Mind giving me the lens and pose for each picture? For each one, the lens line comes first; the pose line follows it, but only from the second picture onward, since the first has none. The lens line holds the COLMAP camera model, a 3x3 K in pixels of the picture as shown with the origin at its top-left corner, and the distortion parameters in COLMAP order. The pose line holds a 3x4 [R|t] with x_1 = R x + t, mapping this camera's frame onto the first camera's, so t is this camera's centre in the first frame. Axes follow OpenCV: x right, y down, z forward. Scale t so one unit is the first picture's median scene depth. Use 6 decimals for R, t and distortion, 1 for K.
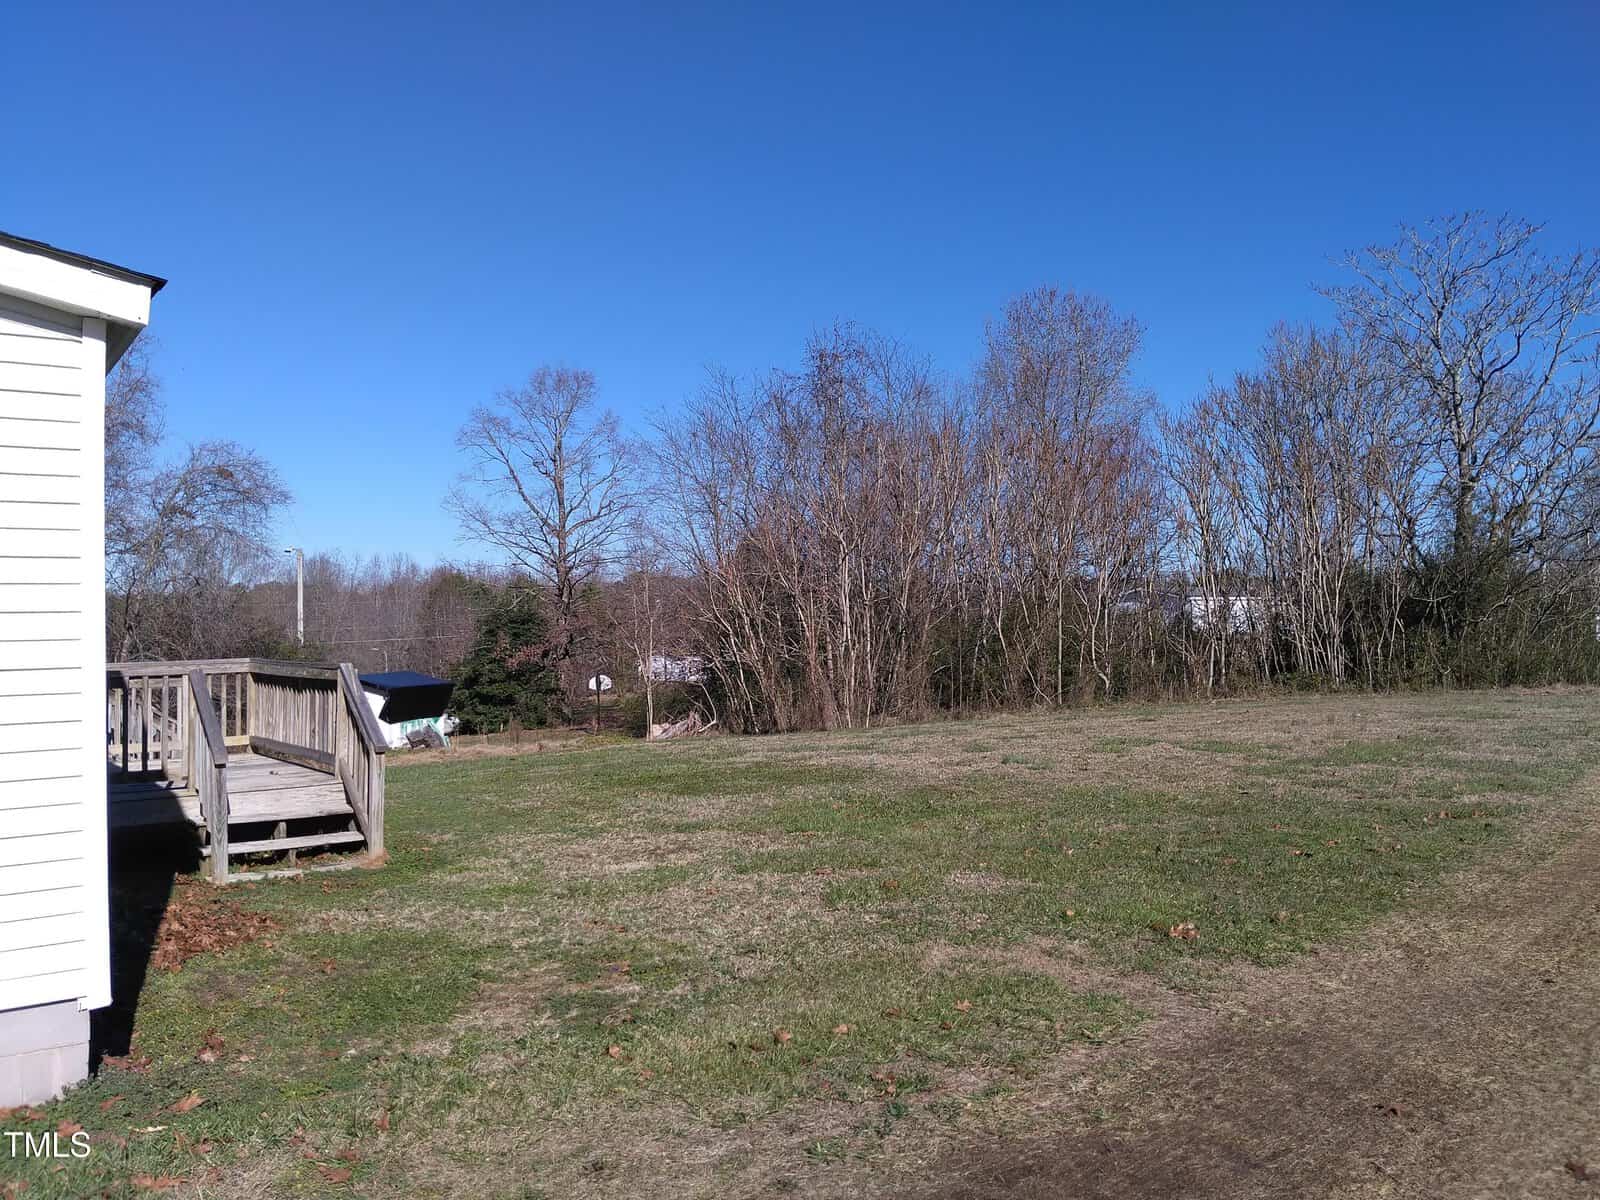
lens RADIAL K [[1302.2, 0, 808.1], [0, 1302.2, 597.4], [0, 0, 1]] dist [0.059396, -0.083516]
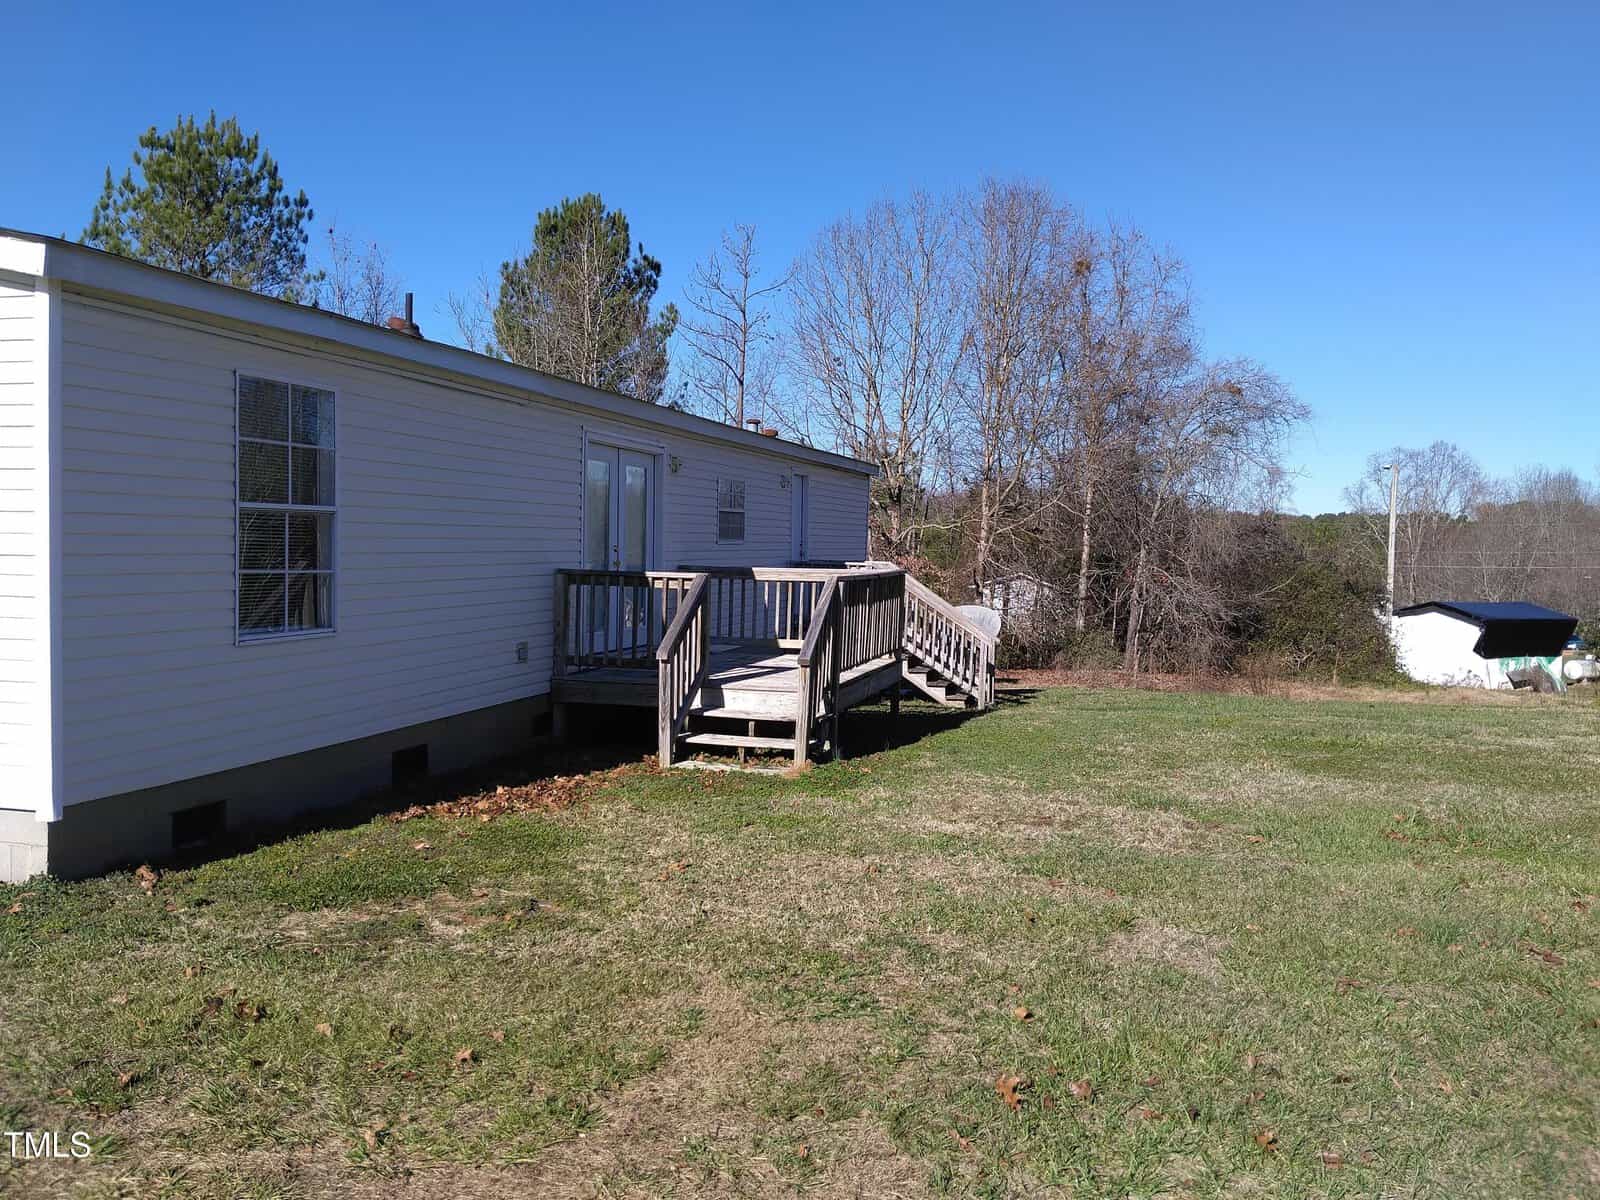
lens RADIAL K [[1302.2, 0, 806.2], [0, 1302.2, 602.5], [0, 0, 1]] dist [0.059396, -0.083516]
pose [[0.648509, 0.071762, -0.757817, 0.422629], [-0.021788, 0.996888, 0.075756, -0.006660], [0.760895, -0.032617, 0.648054, 0.349038]]
